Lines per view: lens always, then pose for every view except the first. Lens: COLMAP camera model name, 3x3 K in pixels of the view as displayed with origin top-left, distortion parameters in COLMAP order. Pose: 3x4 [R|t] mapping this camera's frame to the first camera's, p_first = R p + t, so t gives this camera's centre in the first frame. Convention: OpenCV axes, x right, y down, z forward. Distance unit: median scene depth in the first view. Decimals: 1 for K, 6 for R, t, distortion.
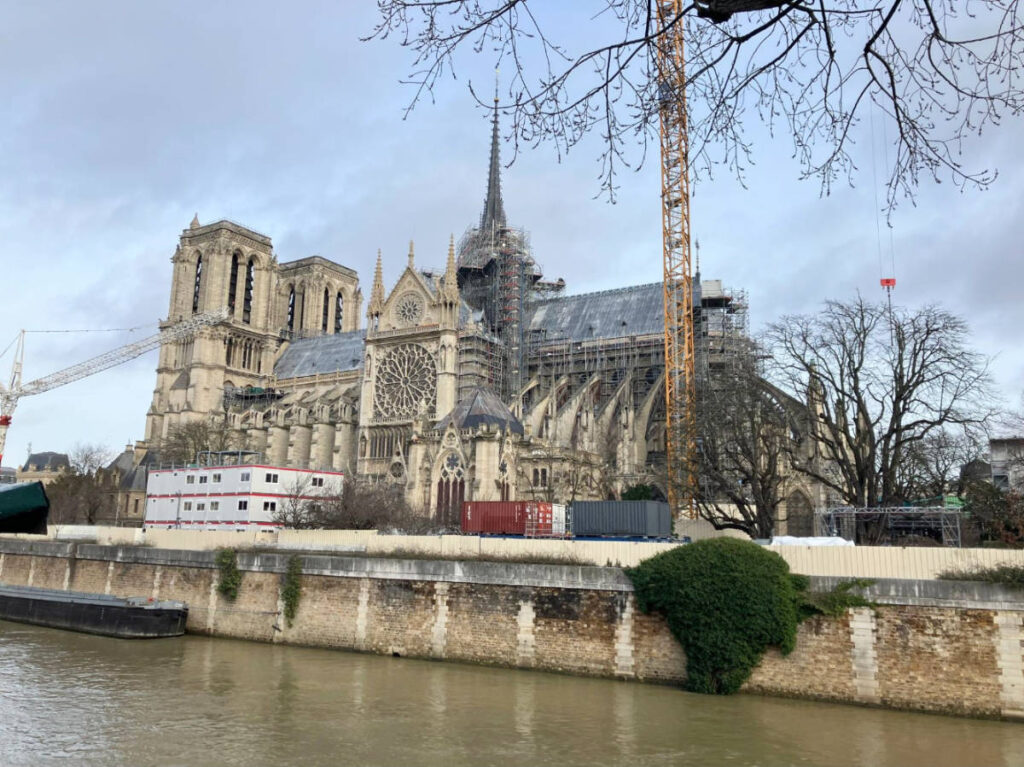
lens RADIAL K [[825.4, 0, 510.7], [0, 825.4, 384.5], [0, 0, 1]] dist [0.057376, -0.011478]
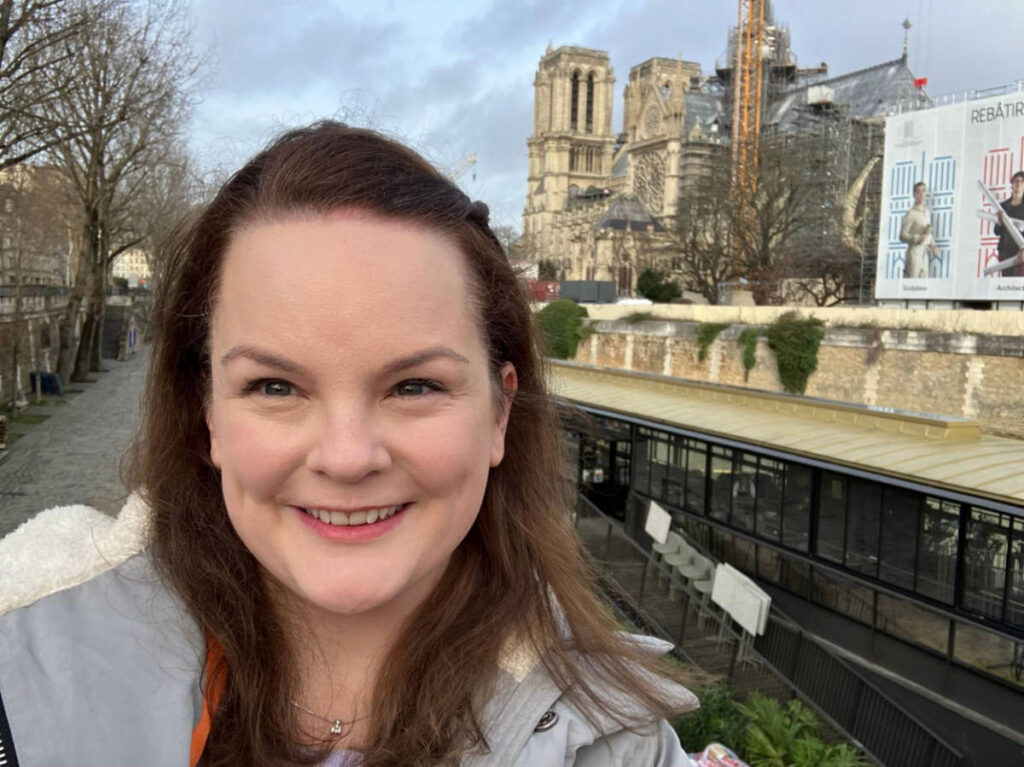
lens RADIAL K [[825.4, 0, 512.0], [0, 825.4, 382.5], [0, 0, 1]] dist [0.057376, -0.011478]
pose [[0.849444, 0.049034, -0.525395, 0.255067], [0.090634, 0.967319, 0.236813, -0.019779], [0.519836, -0.248778, 0.817239, -0.141353]]
